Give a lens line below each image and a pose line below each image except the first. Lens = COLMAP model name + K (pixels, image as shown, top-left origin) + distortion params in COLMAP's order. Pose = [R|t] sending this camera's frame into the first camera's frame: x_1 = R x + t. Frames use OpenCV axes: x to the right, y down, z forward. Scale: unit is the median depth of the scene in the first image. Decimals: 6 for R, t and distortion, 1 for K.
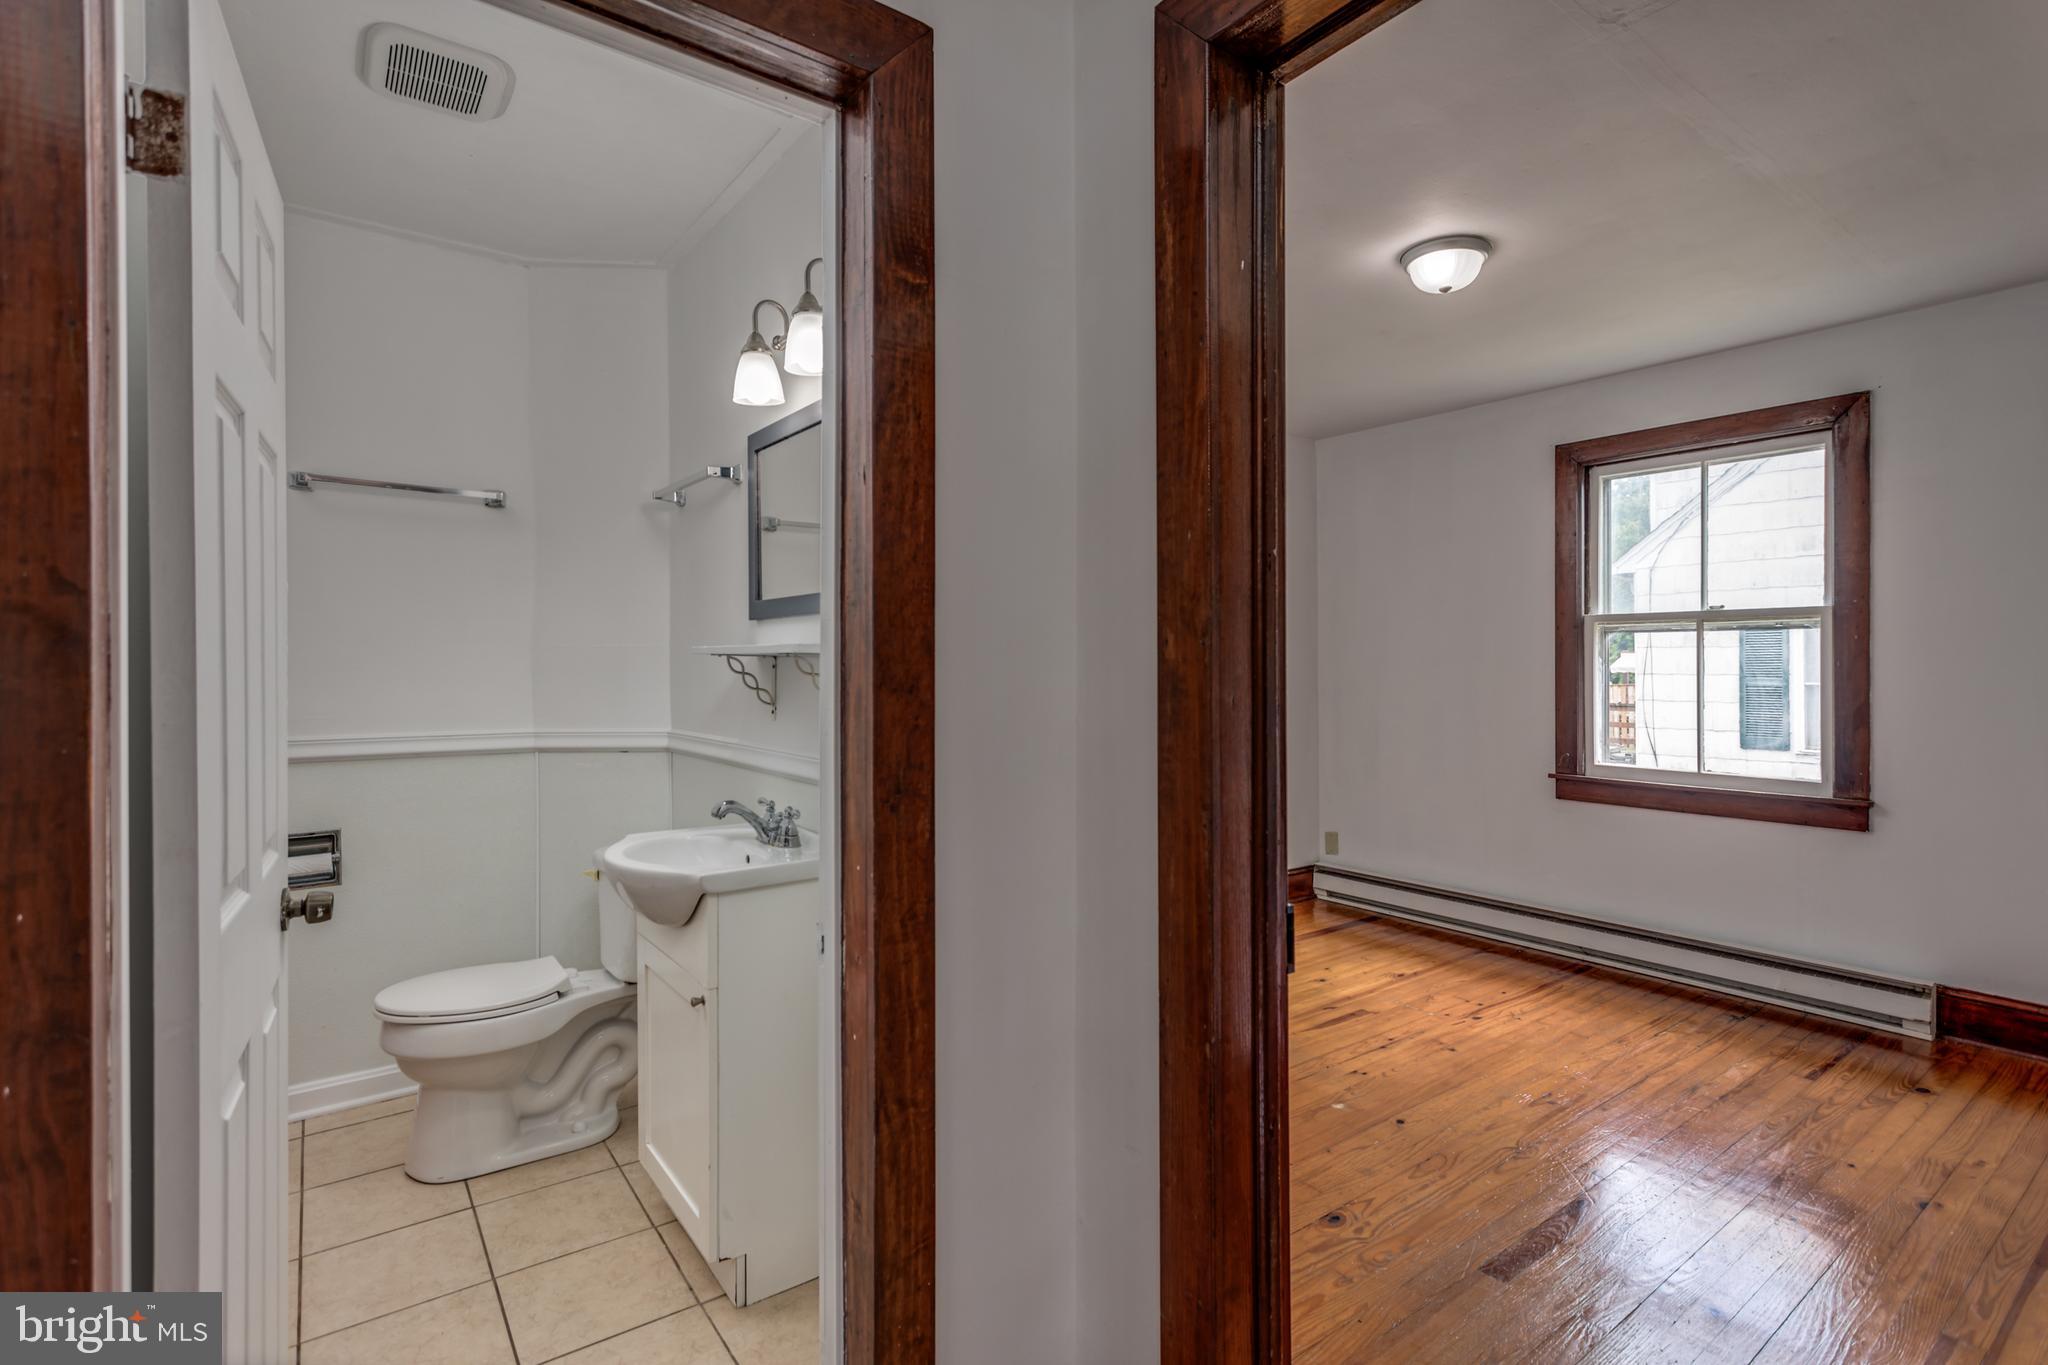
lens RADIAL K [[972.3, 0, 1021.2], [0, 972.3, 669.0], [0, 0, 1]] dist [0.002705, -0.000119]
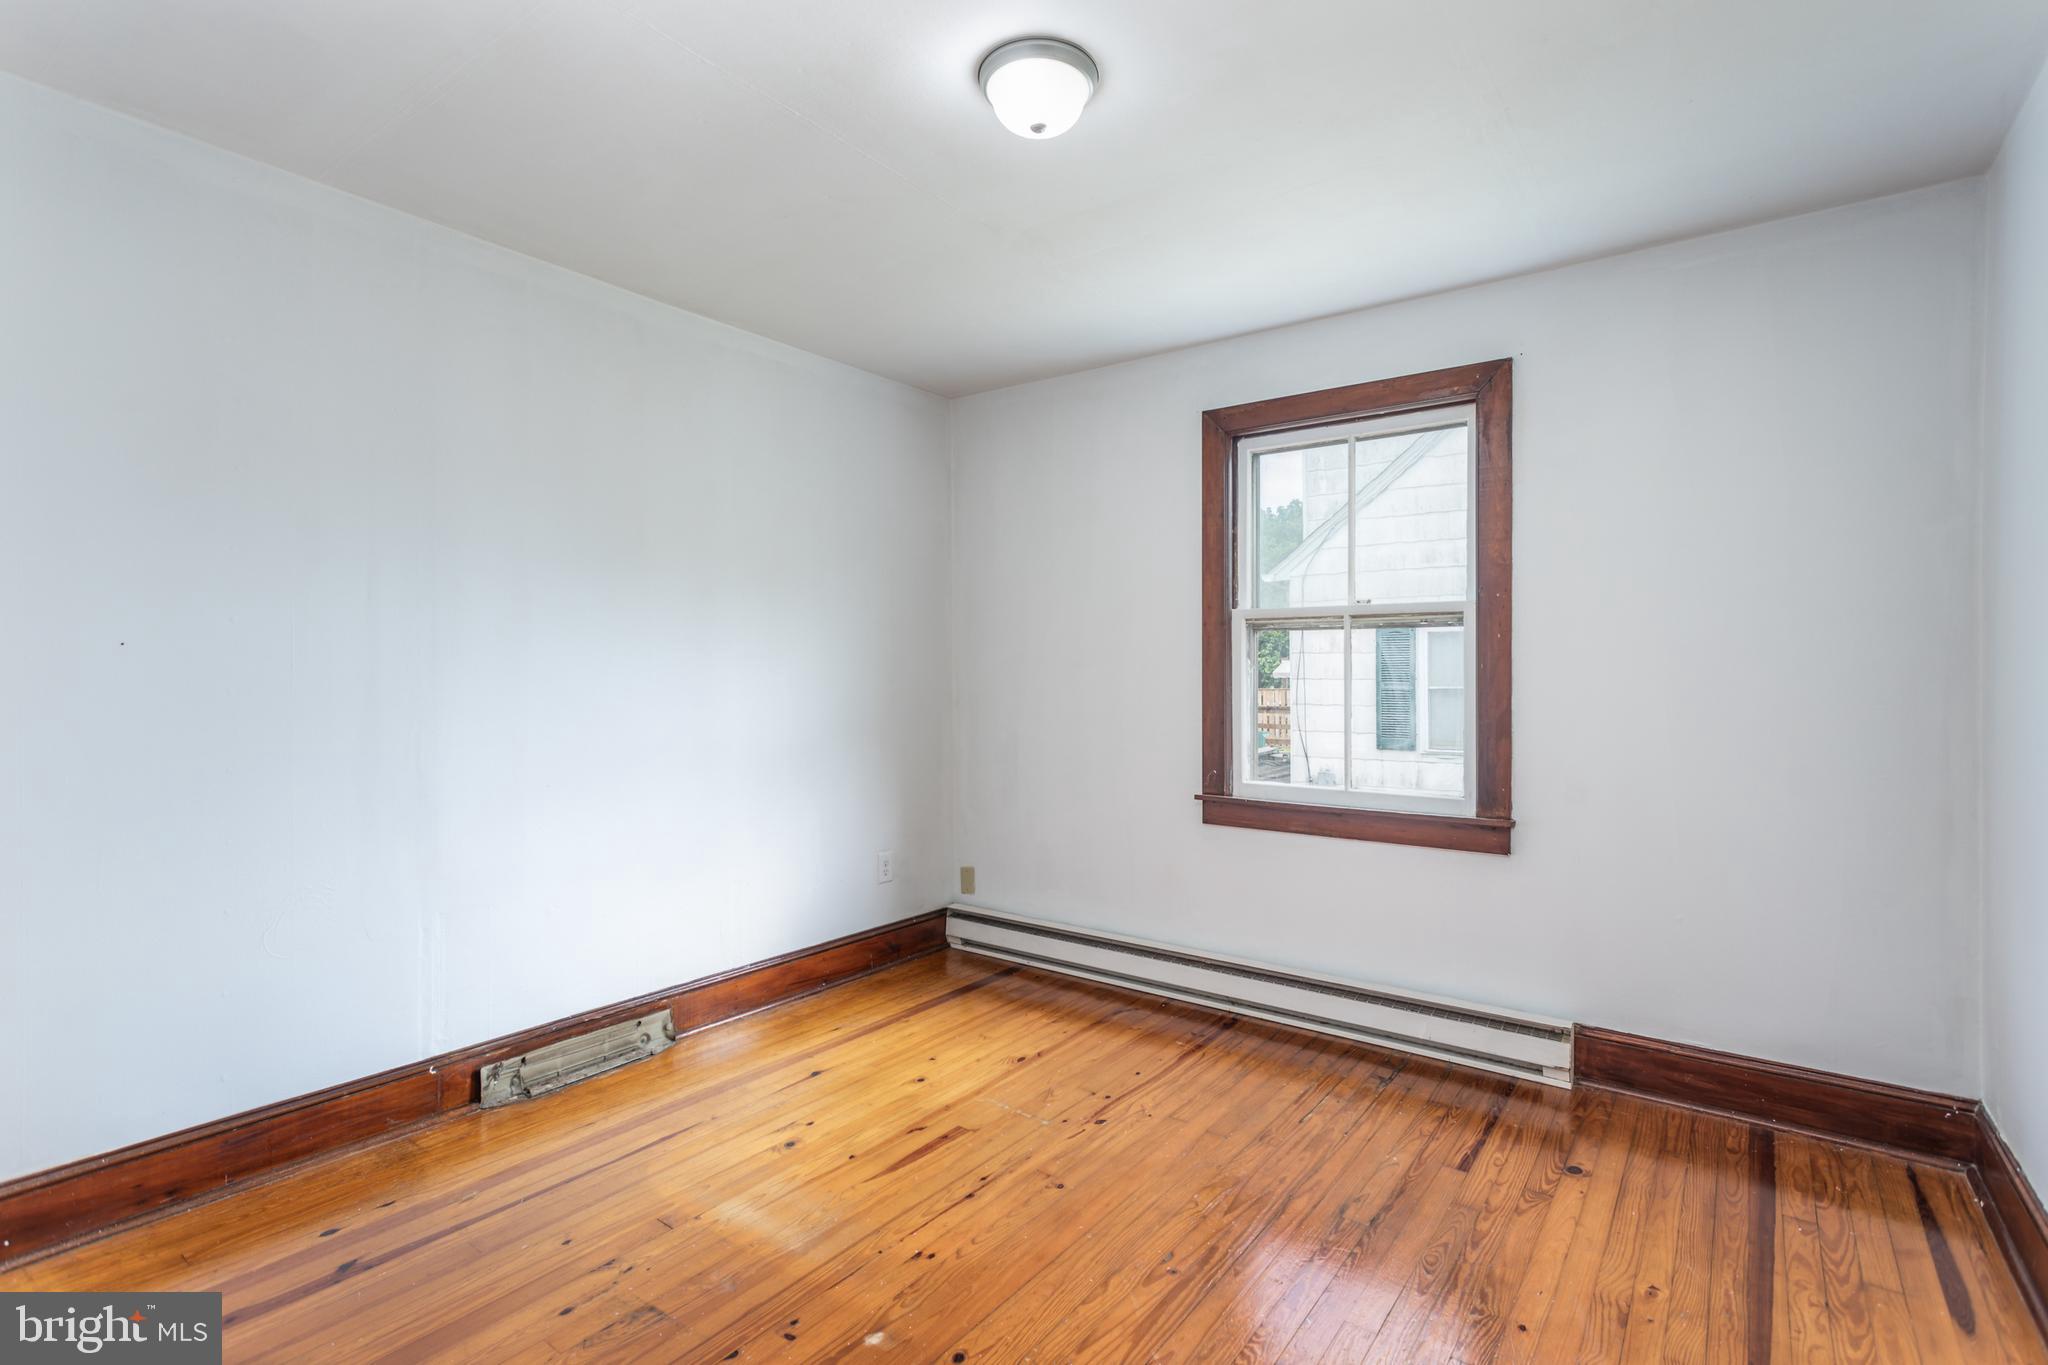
lens RADIAL K [[973.6, 0, 1024.0], [0, 973.6, 682.5], [0, 0, 1]] dist [-0.004213, 0.000013]
pose [[0.957189, -0.002823, 0.289449, 0.182595], [0.000612, 0.999970, 0.007728, 0.002196], [-0.289462, -0.007220, 0.957162, 0.271689]]
